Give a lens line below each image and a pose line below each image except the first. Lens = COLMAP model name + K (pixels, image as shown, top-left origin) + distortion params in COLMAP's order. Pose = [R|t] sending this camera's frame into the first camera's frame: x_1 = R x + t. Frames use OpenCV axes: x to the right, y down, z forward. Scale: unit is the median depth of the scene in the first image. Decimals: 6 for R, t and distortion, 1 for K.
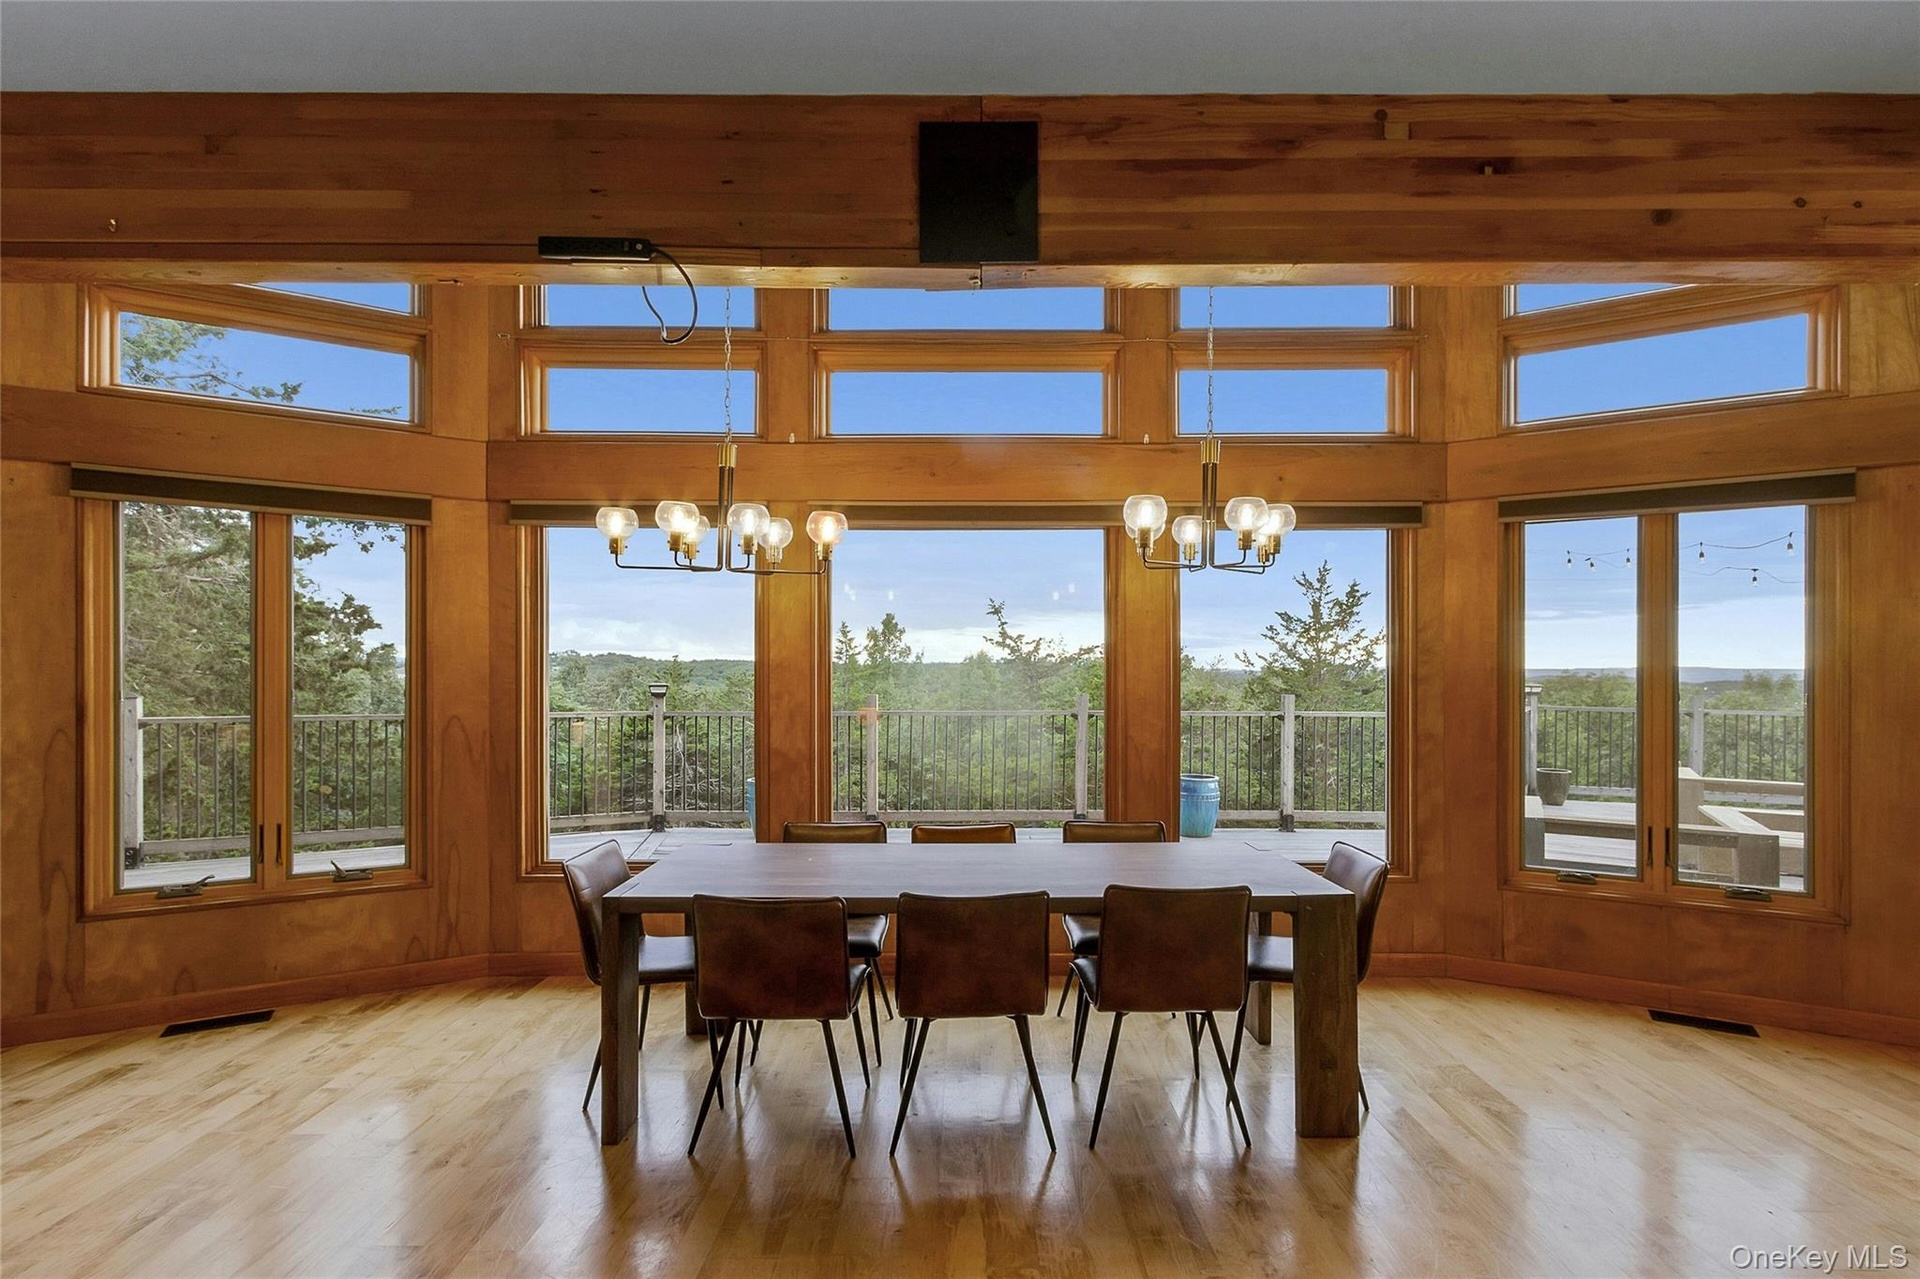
lens RADIAL K [[889.6, 0, 959.5], [0, 889.6, 665.0], [0, 0, 1]] dist [0.003177, 0.000324]
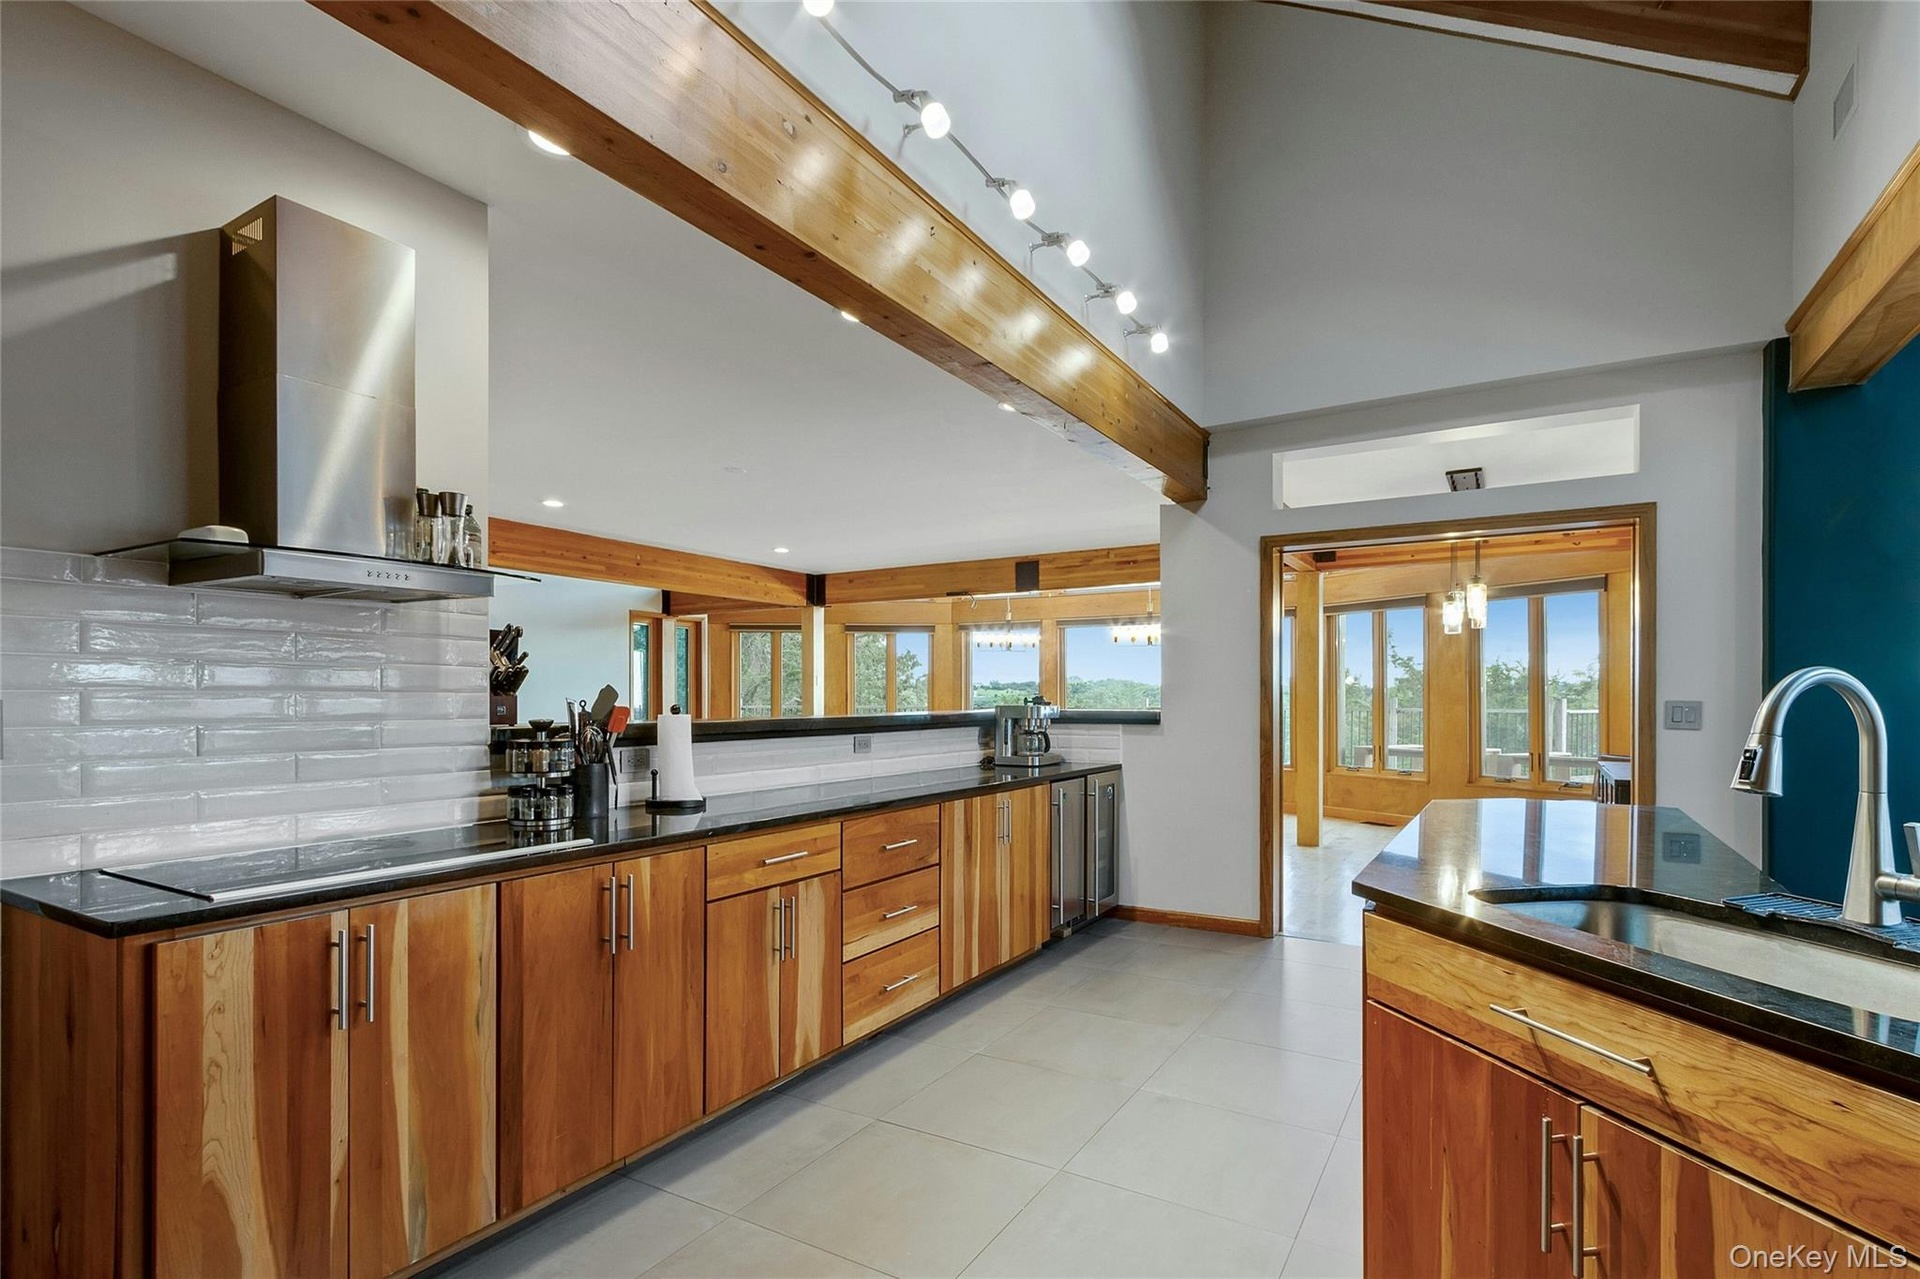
lens RADIAL K [[925.6, 0, 961.4], [0, 925.6, 694.3], [0, 0, 1]] dist [-0.000992, -0.000115]
pose [[0.860418, 0.000506, -0.509589, 1.057160], [-0.000521, 1.000000, 0.000113, 0.044929], [0.509589, 0.000168, 0.860418, -1.616098]]
